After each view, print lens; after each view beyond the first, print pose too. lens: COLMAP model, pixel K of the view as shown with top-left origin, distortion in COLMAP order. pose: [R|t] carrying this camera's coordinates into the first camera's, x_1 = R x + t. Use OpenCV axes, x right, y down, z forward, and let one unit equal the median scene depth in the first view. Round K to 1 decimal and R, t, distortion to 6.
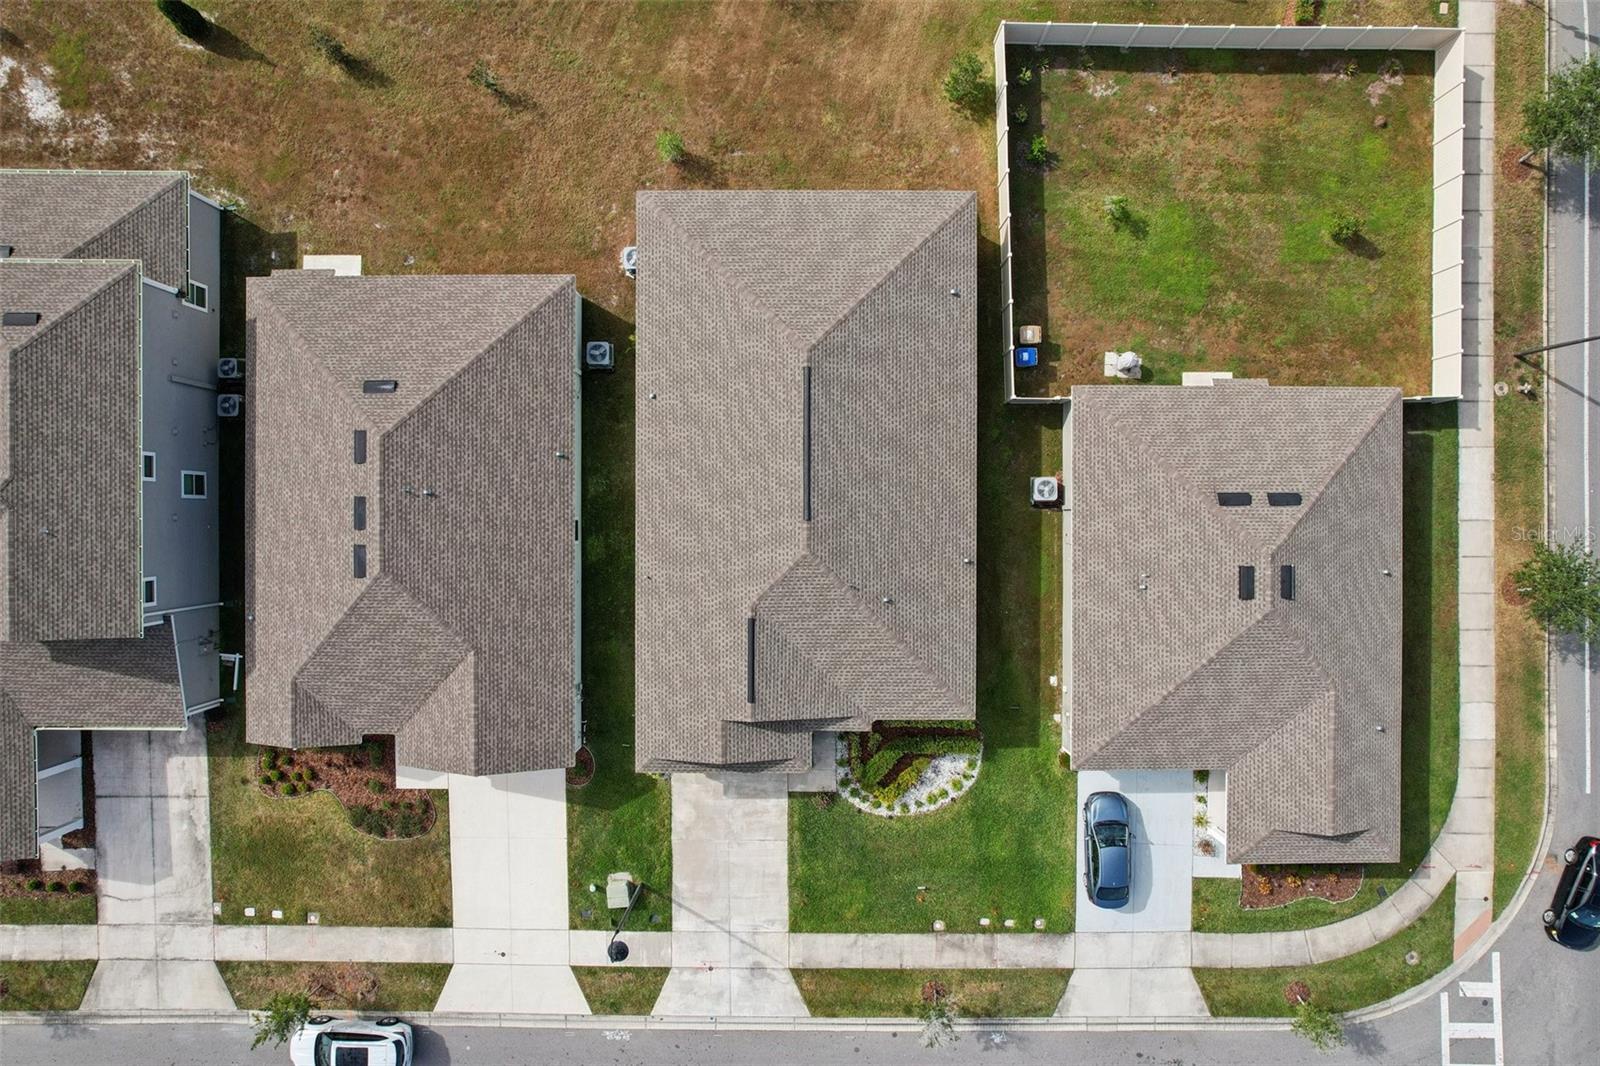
lens RADIAL K [[1026.7, 0, 807.6], [0, 1026.7, 530.4], [0, 0, 1]] dist [-0.077113, 0.069232]
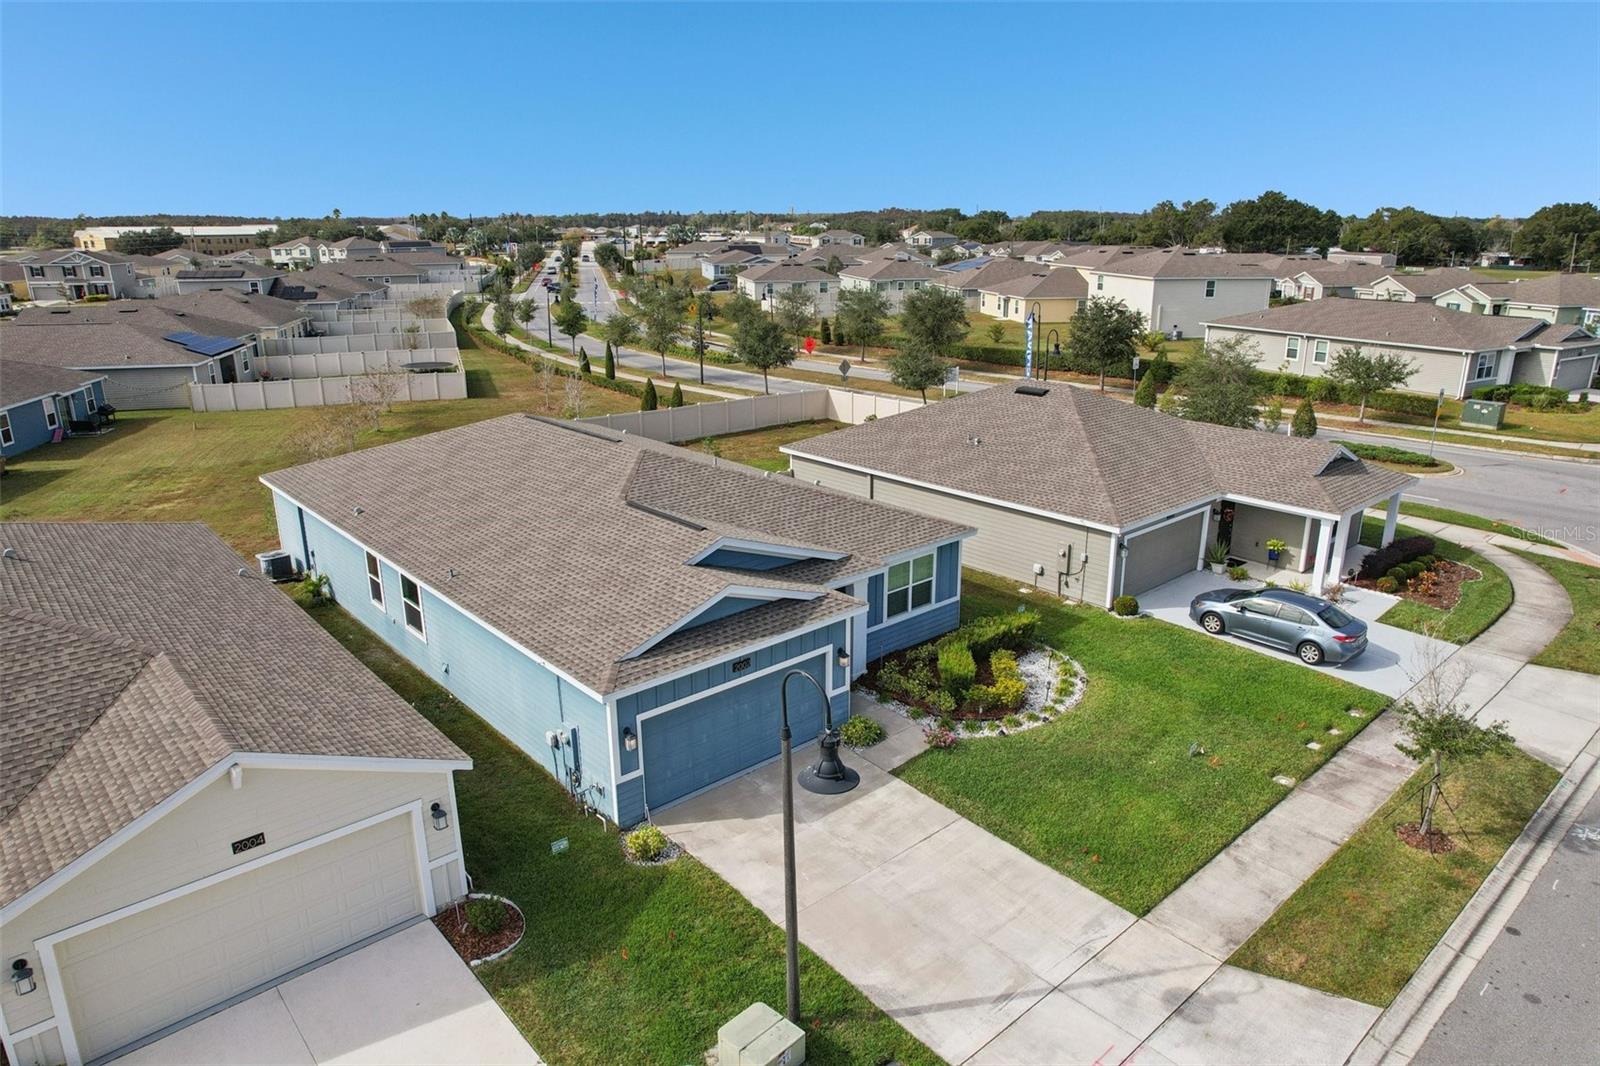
lens RADIAL K [[1026.7, 0, 807.6], [0, 1026.7, 530.4], [0, 0, 1]] dist [-0.077113, 0.069232]
pose [[0.743268, -0.201052, 0.638069, -0.349855], [0.668946, 0.211884, -0.712472, 0.564868], [0.008047, 0.956391, 0.291979, 0.729142]]
